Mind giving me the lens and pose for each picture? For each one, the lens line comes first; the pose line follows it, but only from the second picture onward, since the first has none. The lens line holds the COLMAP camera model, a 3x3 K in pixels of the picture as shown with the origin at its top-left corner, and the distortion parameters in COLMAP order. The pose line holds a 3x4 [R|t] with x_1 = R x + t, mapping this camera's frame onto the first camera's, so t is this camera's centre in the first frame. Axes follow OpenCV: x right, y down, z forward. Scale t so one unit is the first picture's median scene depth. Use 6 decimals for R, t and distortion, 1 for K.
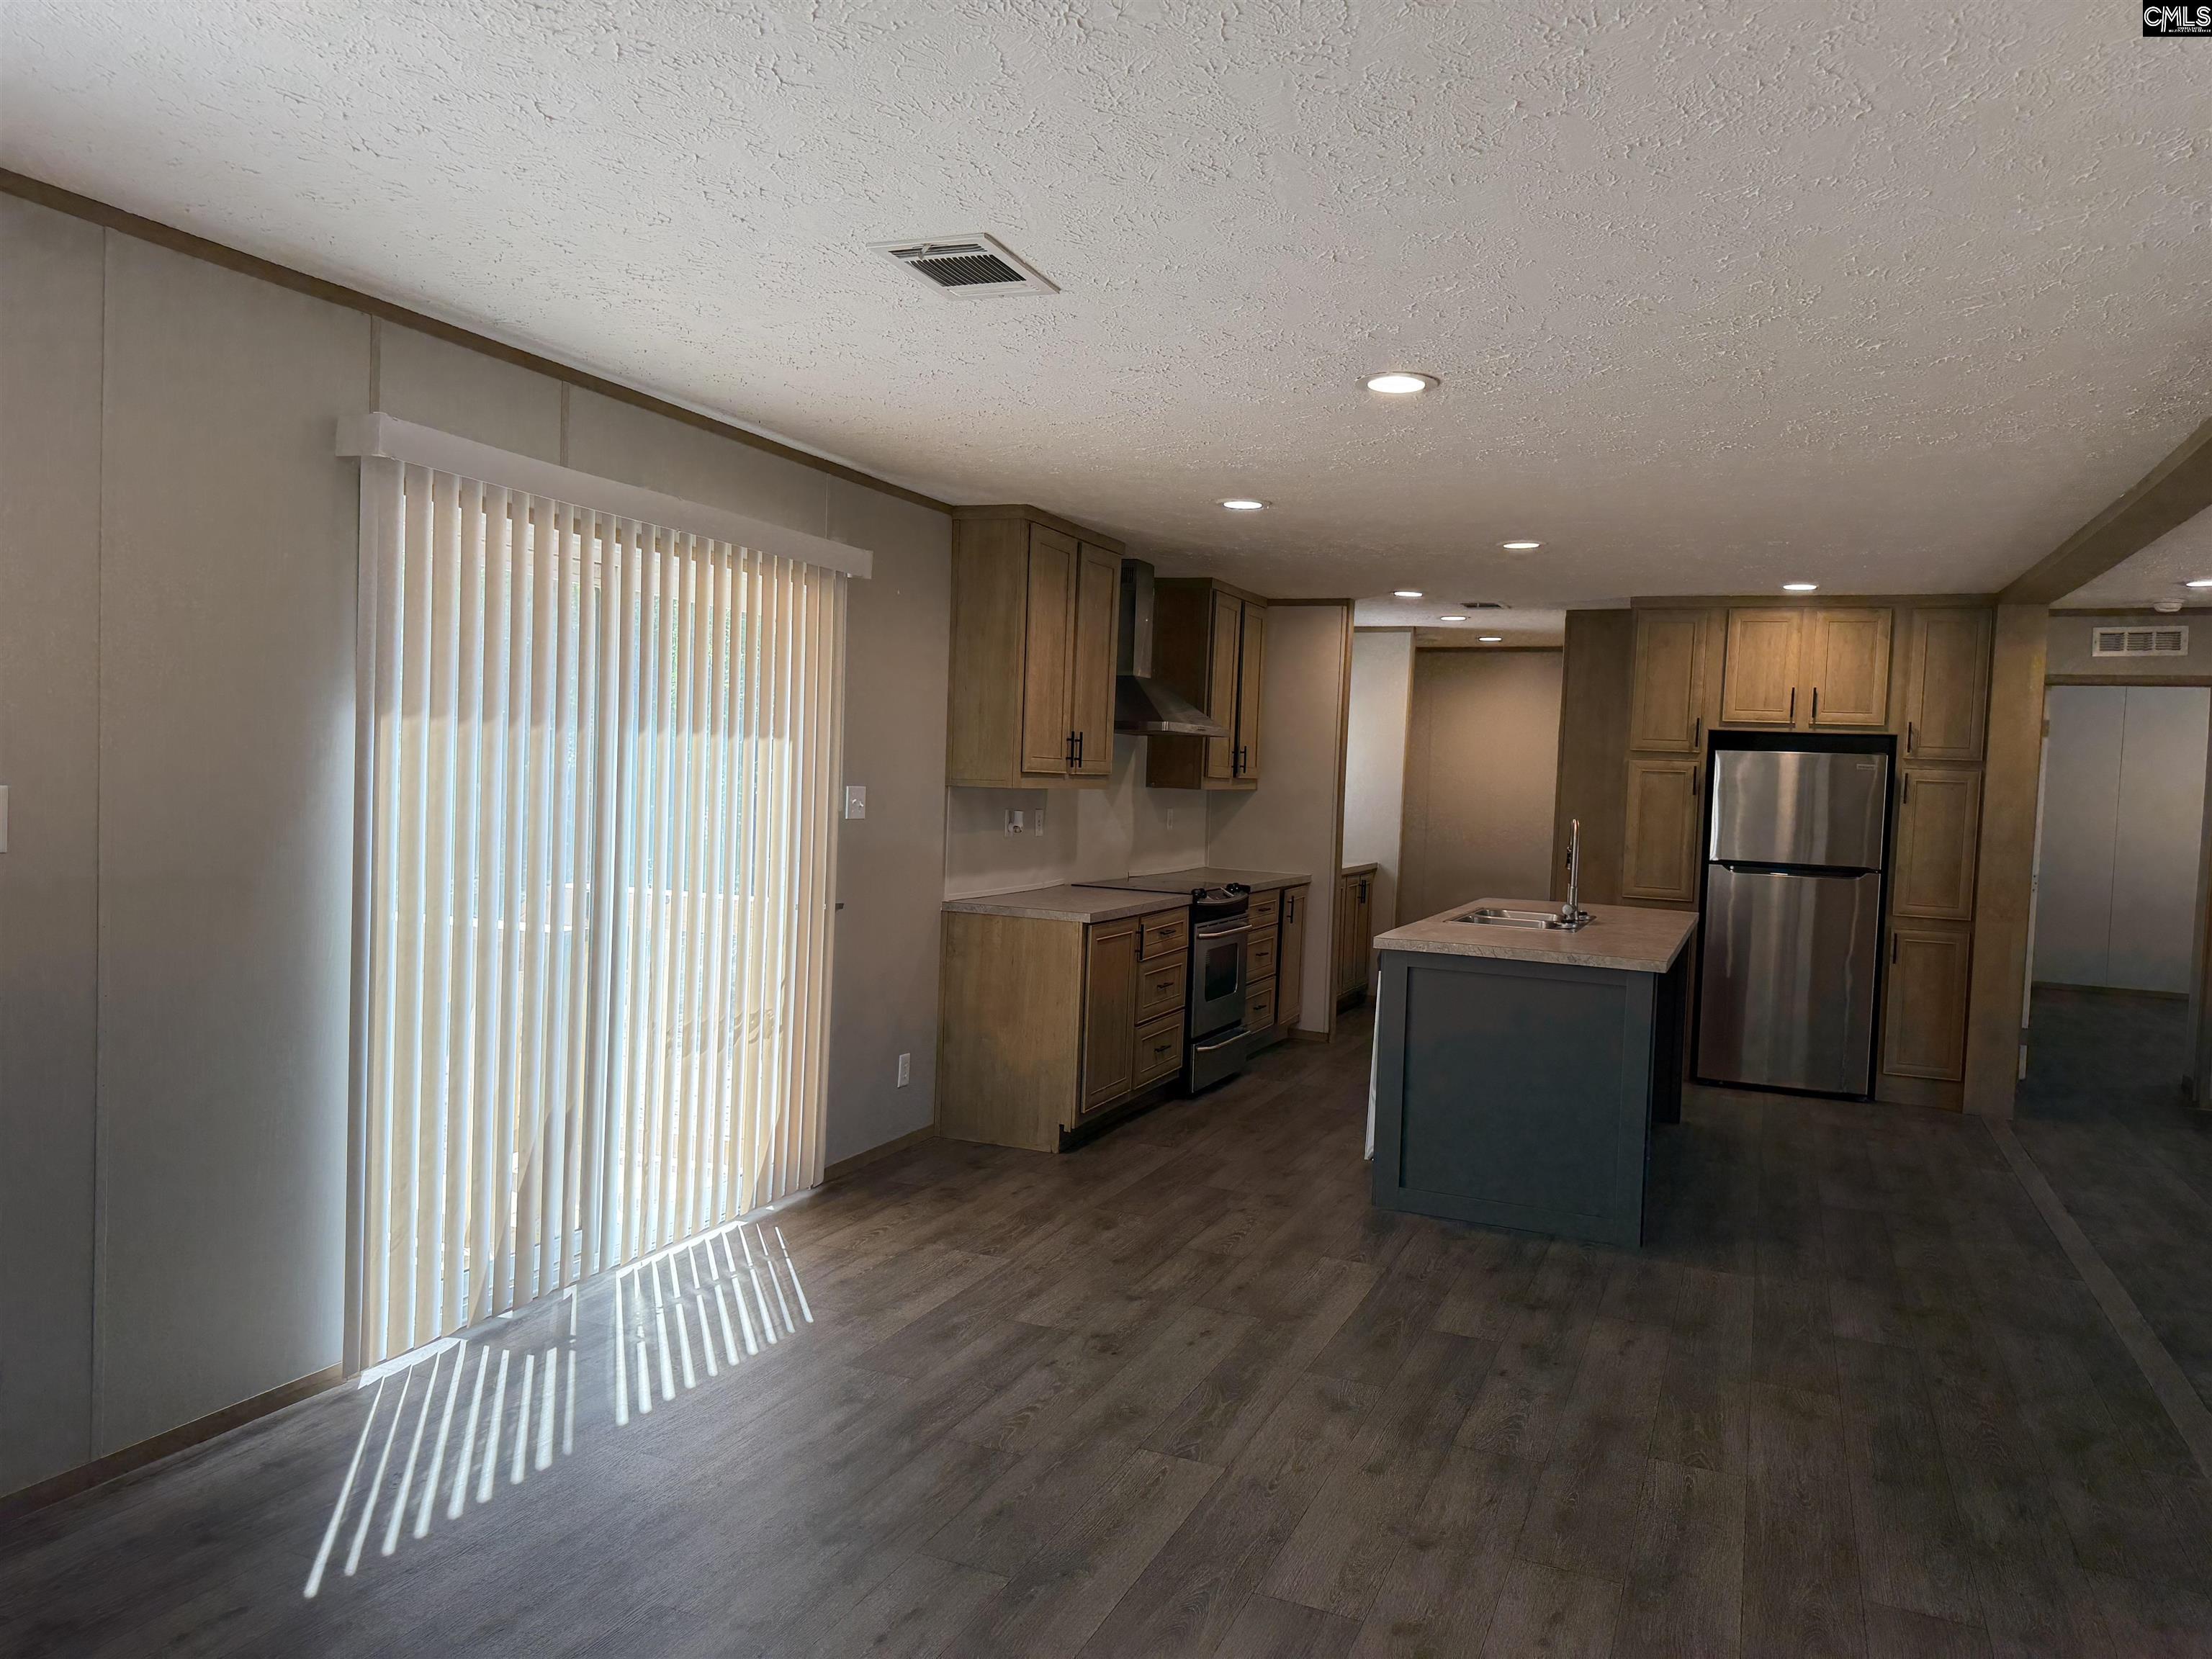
lens RADIAL K [[1566.7, 0, 1099.3], [0, 1566.7, 840.5], [0, 0, 1]] dist [0.074462, -0.083213]
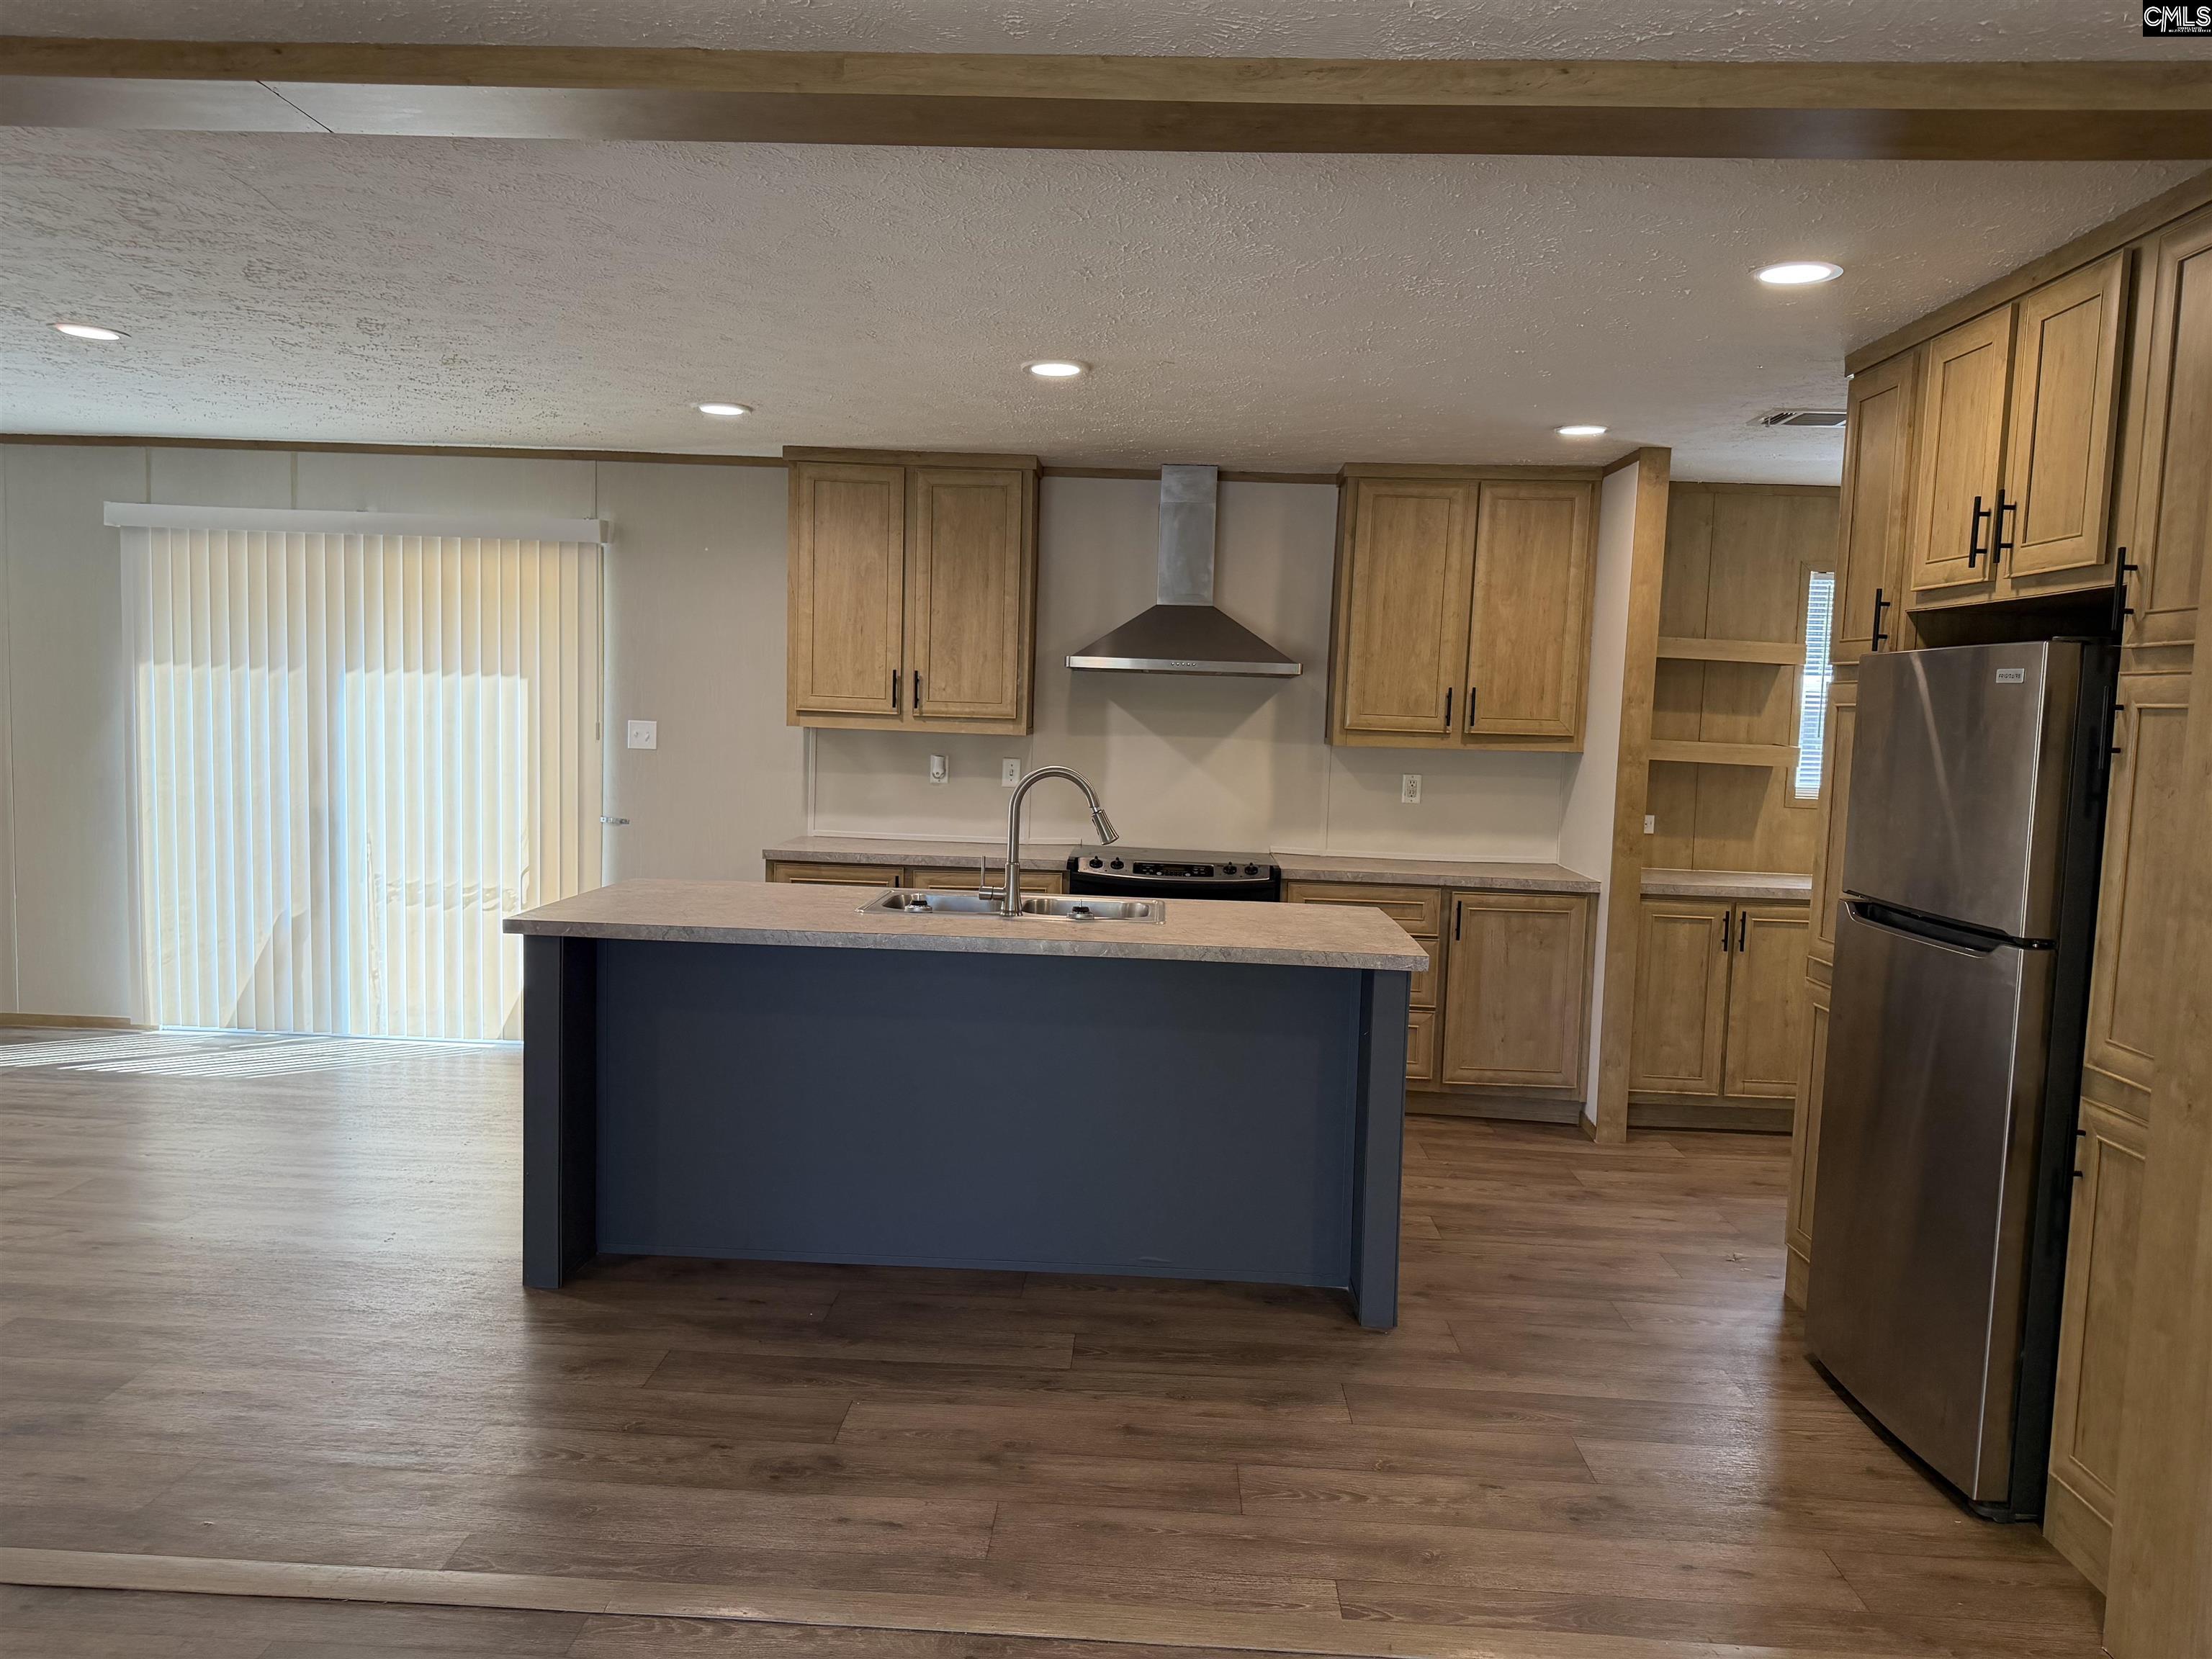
lens RADIAL K [[1566.7, 0, 1088.6], [0, 1566.7, 836.9], [0, 0, 1]] dist [0.074462, -0.083213]
pose [[0.351422, 0.050090, -0.934876, 0.769629], [-0.064325, 0.997500, 0.029266, -0.003045], [0.934005, 0.049851, 0.353765, 0.644481]]
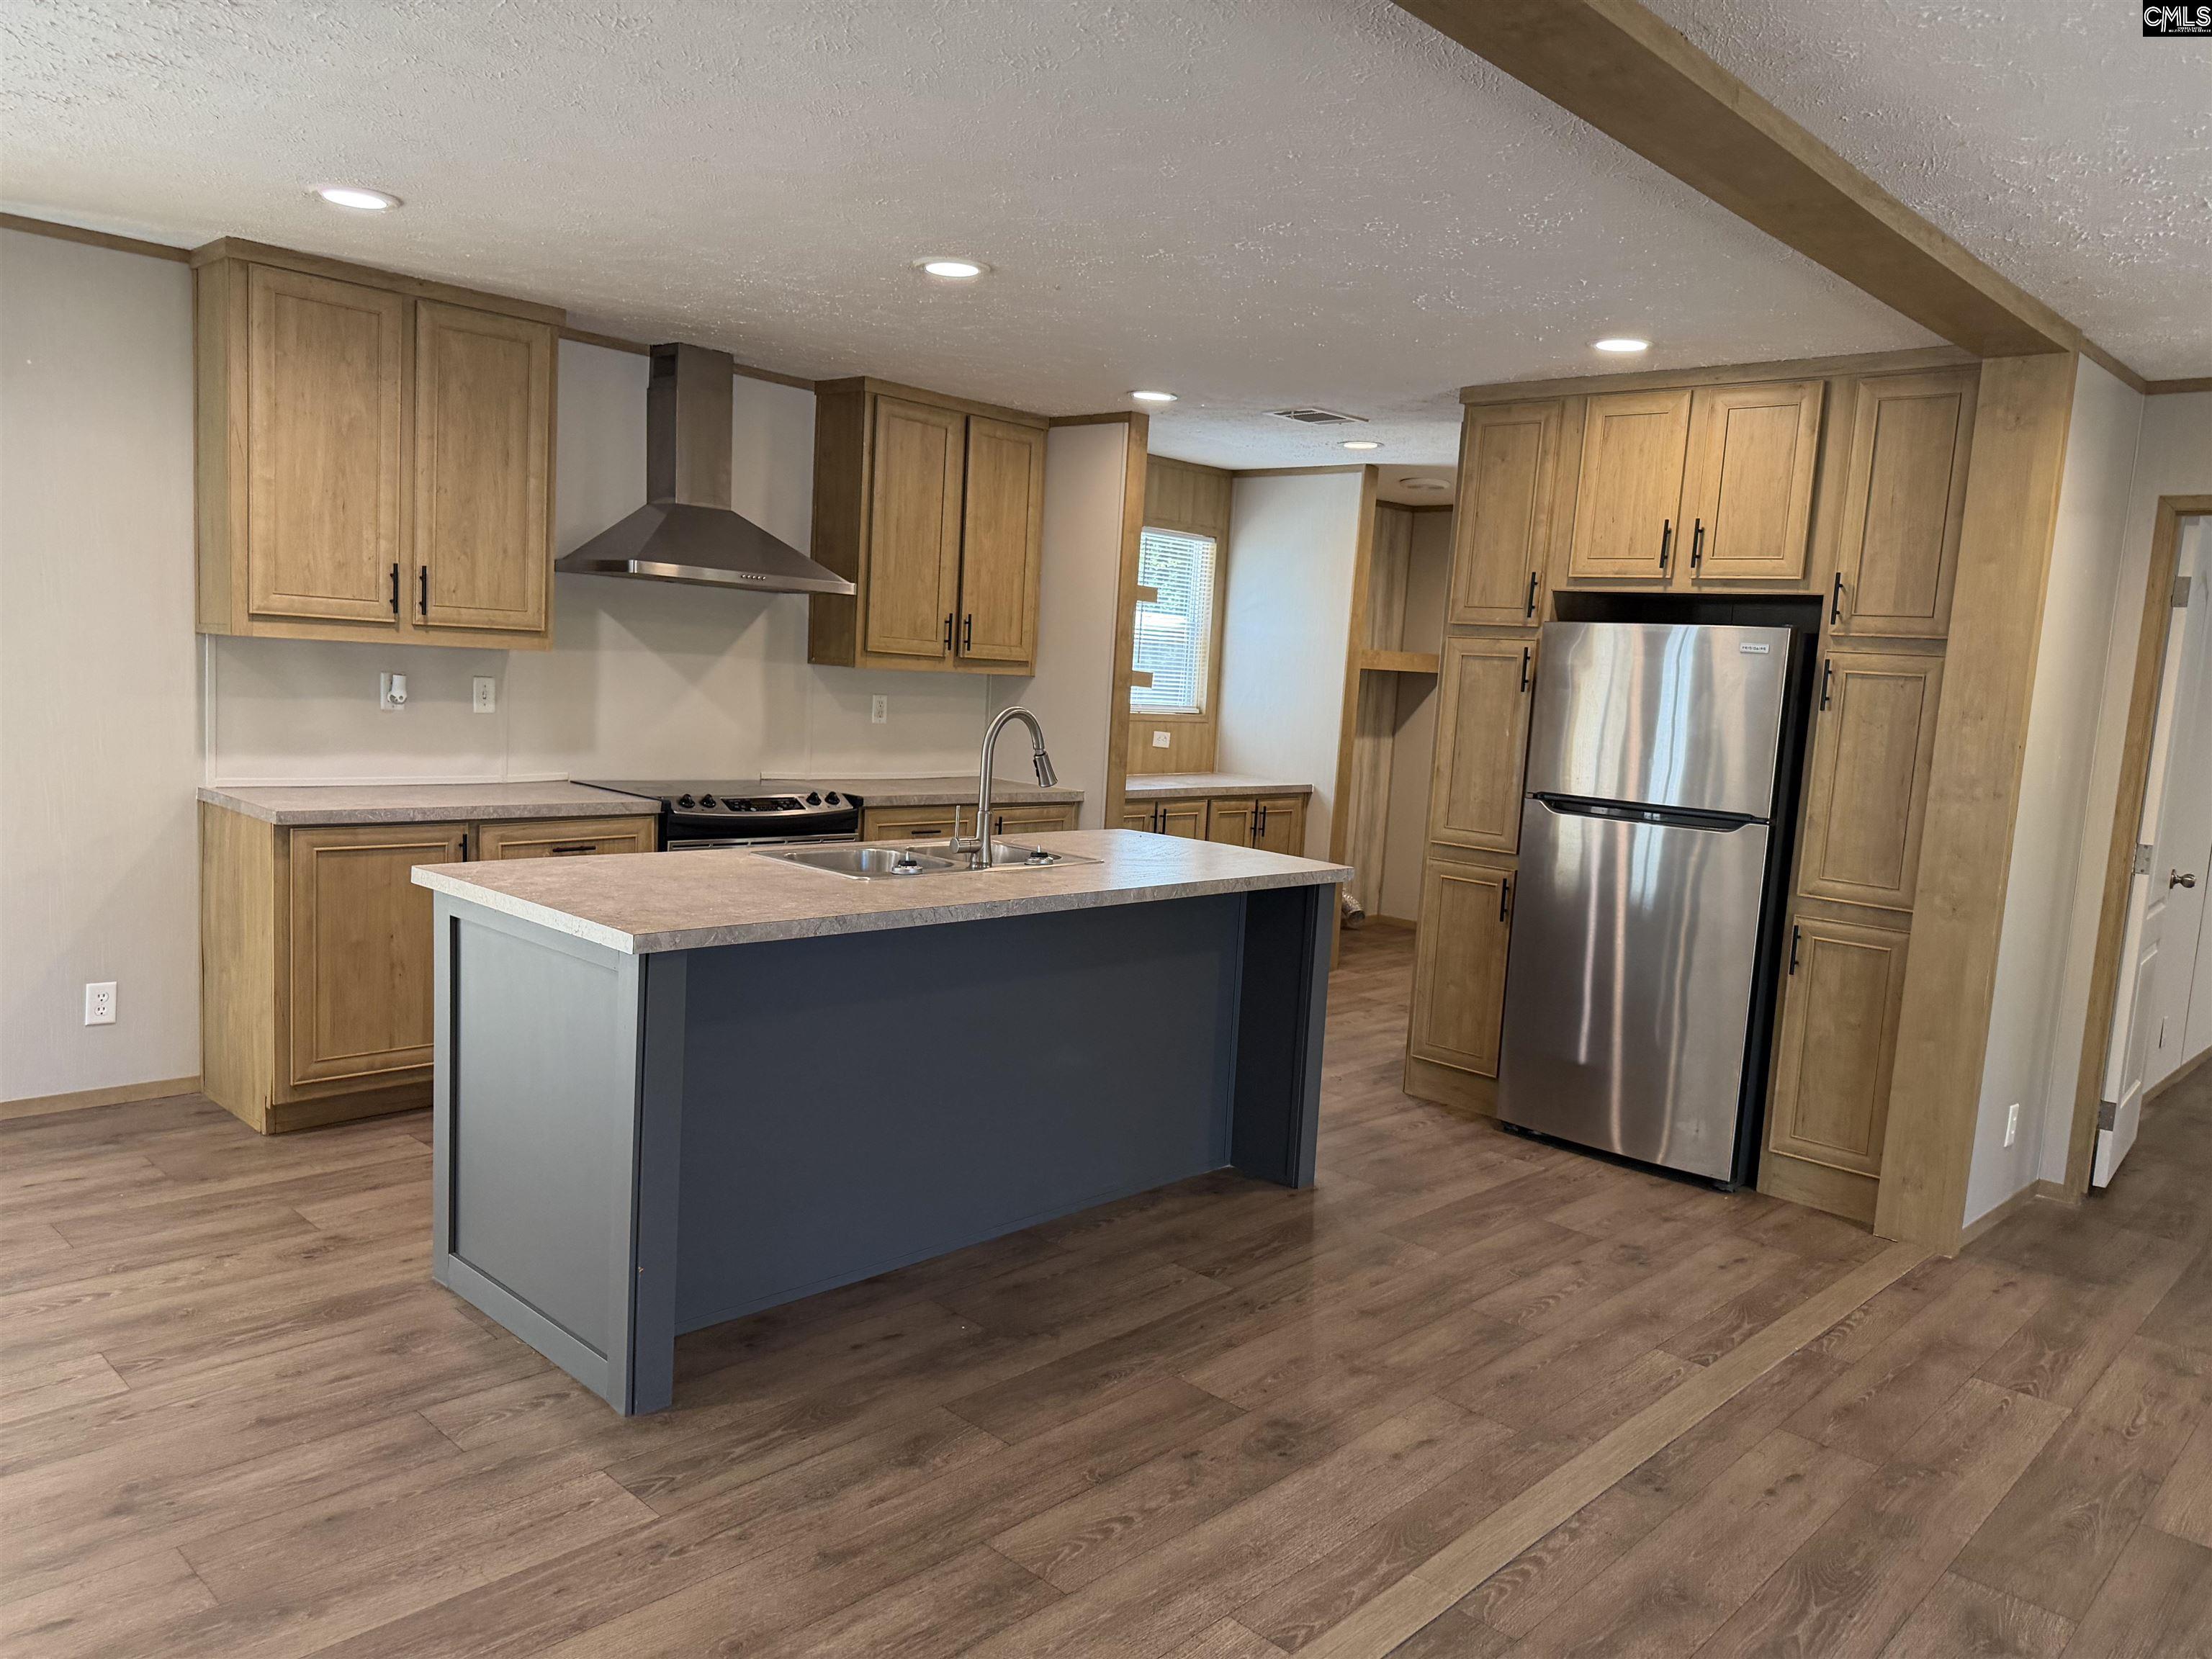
lens RADIAL K [[1566.7, 0, 1114.0], [0, 1566.7, 845.8], [0, 0, 1]] dist [0.074462, -0.083213]
pose [[0.937909, 0.058825, -0.341858, 0.462389], [-0.041028, 0.997411, 0.059068, 0.003099], [0.344448, -0.041374, 0.937893, 0.344712]]
